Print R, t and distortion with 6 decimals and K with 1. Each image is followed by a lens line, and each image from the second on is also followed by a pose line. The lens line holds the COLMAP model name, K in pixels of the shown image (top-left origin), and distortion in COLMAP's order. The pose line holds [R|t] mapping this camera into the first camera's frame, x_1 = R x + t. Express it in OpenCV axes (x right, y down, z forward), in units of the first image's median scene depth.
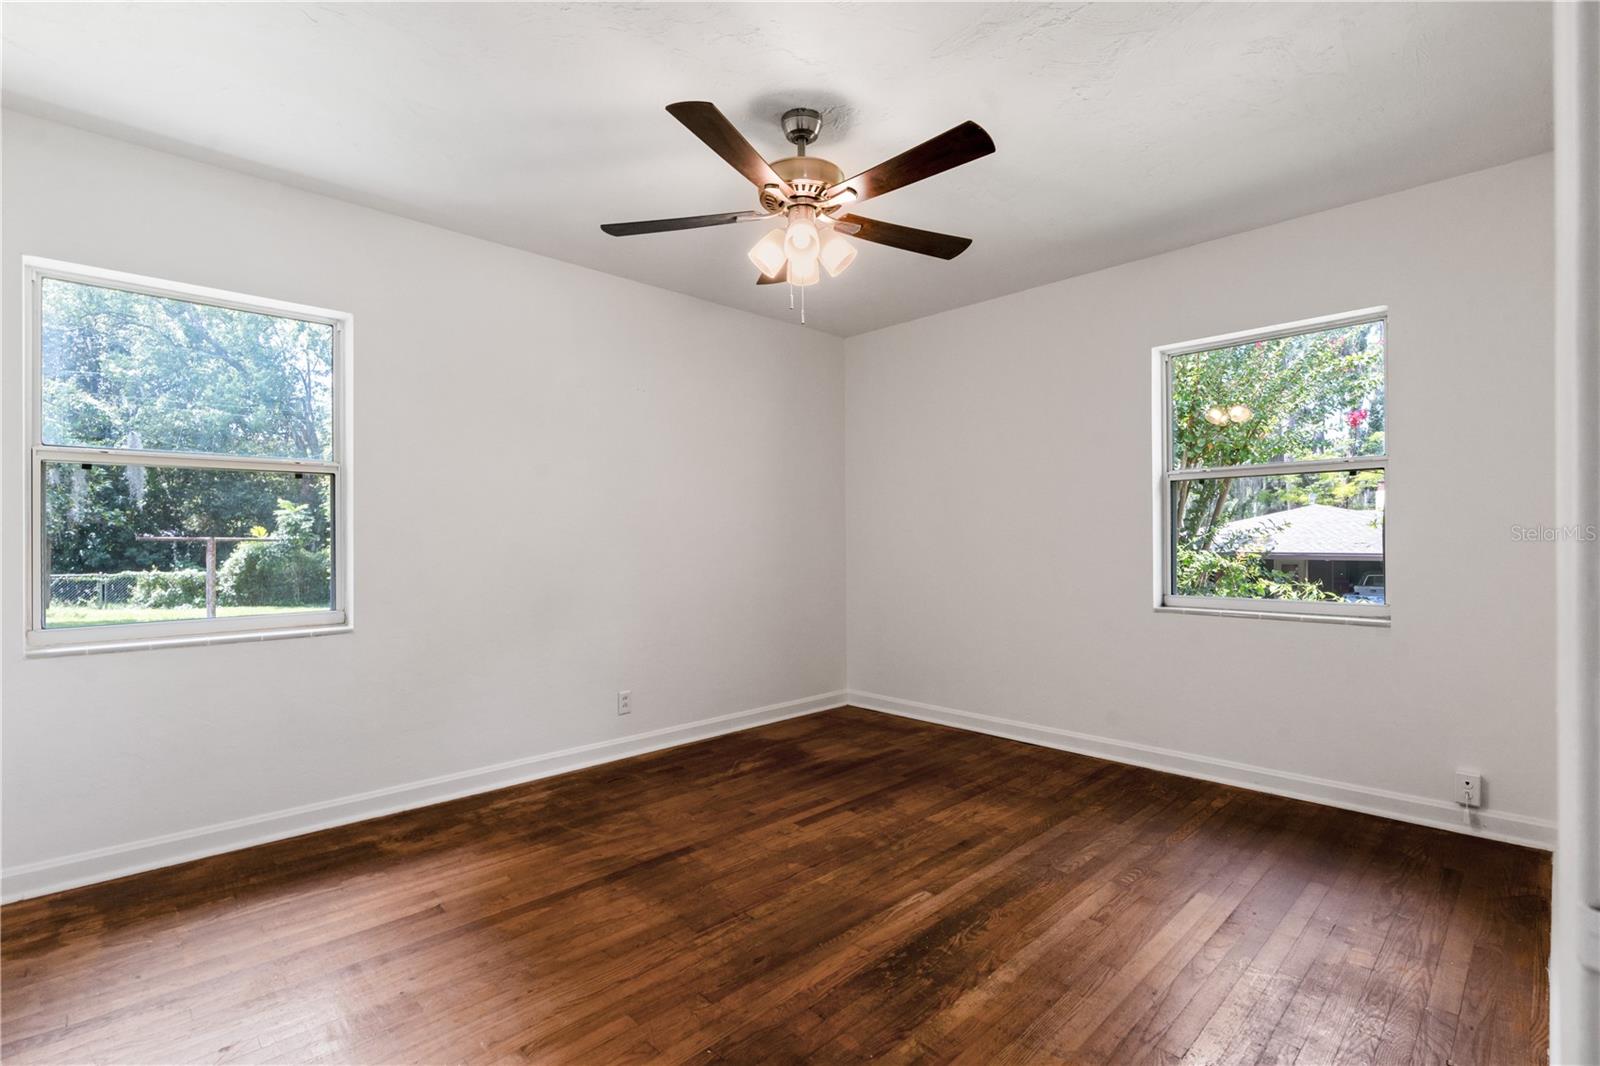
lens RADIAL K [[734.5, 0, 807.6], [0, 734.5, 547.2], [0, 0, 1]] dist [-0.000140, 0.000242]
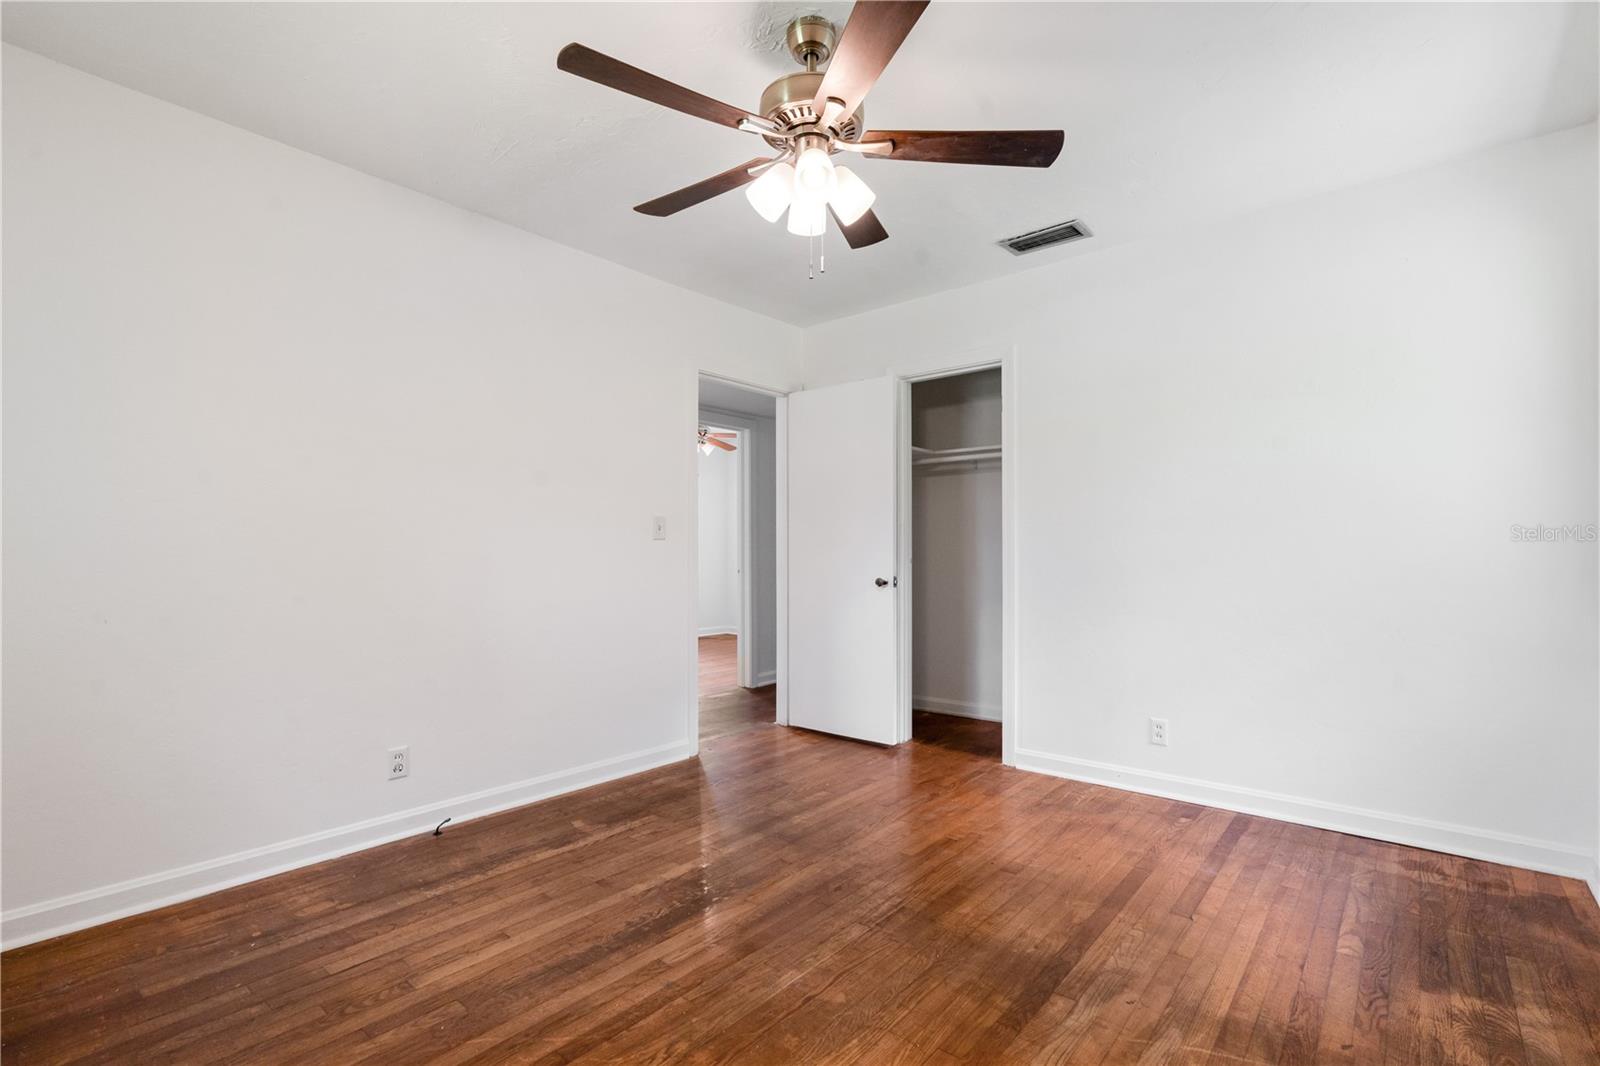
lens RADIAL K [[734.5, 0, 807.6], [0, 734.5, 547.2], [0, 0, 1]] dist [-0.000140, 0.000242]
pose [[-0.994834, 0.006380, -0.101310, 0.084454], [0.006098, 0.999977, 0.003090, -0.001983], [0.101327, 0.002456, -0.994850, 1.825481]]
